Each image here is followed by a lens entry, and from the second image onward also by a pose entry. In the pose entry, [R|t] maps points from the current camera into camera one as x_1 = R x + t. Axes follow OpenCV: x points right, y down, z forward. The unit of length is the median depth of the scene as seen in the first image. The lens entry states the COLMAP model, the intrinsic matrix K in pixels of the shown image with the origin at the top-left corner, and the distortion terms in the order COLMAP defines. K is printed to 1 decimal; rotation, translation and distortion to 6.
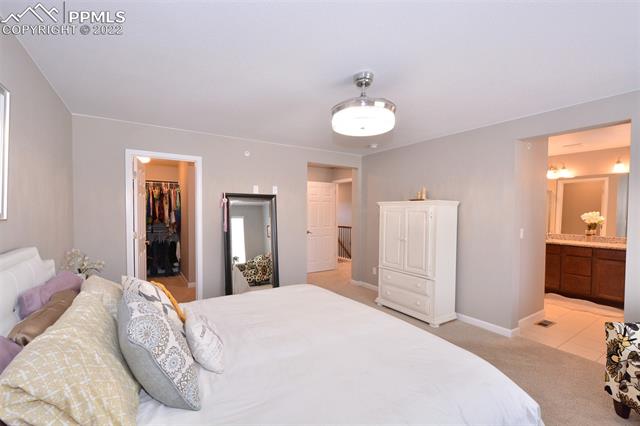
lens RADIAL K [[283.2, 0, 314.7], [0, 283.2, 218.4], [0, 0, 1]] dist [0.002288, -0.003768]
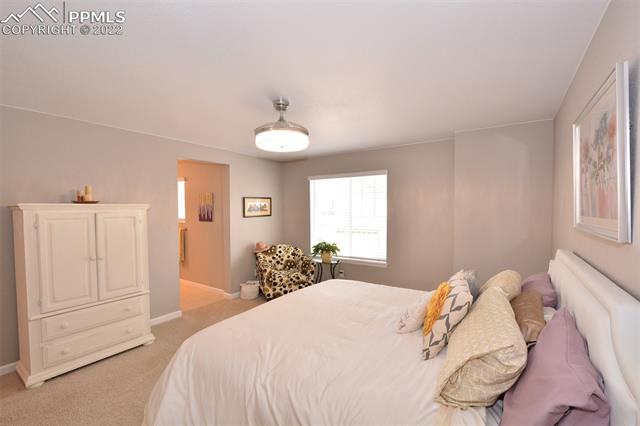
lens RADIAL K [[283.2, 0, 319.9], [0, 283.2, 212.9], [0, 0, 1]] dist [0.002288, -0.003768]
pose [[-0.414877, -0.021914, 0.909614, -0.608893], [0.025643, 0.999031, 0.035764, -0.052340], [-0.909516, 0.038163, -0.413913, 0.845034]]
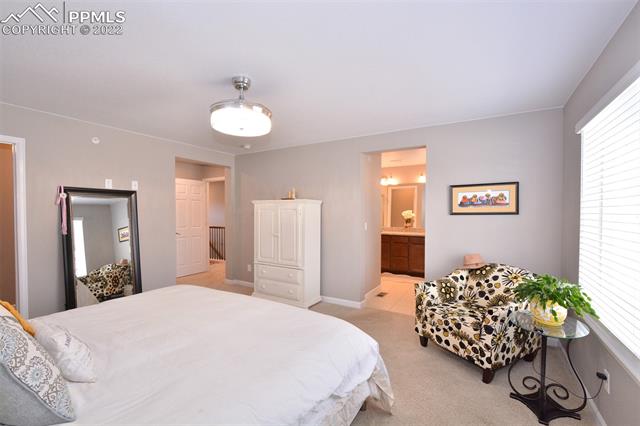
lens RADIAL K [[283.2, 0, 318.5], [0, 283.2, 217.7], [0, 0, 1]] dist [0.002288, -0.003768]
pose [[0.893629, -0.013707, 0.448598, -0.032526], [0.016793, 0.999855, -0.002901, 0.014414], [-0.448493, 0.010126, 0.893729, -0.046534]]
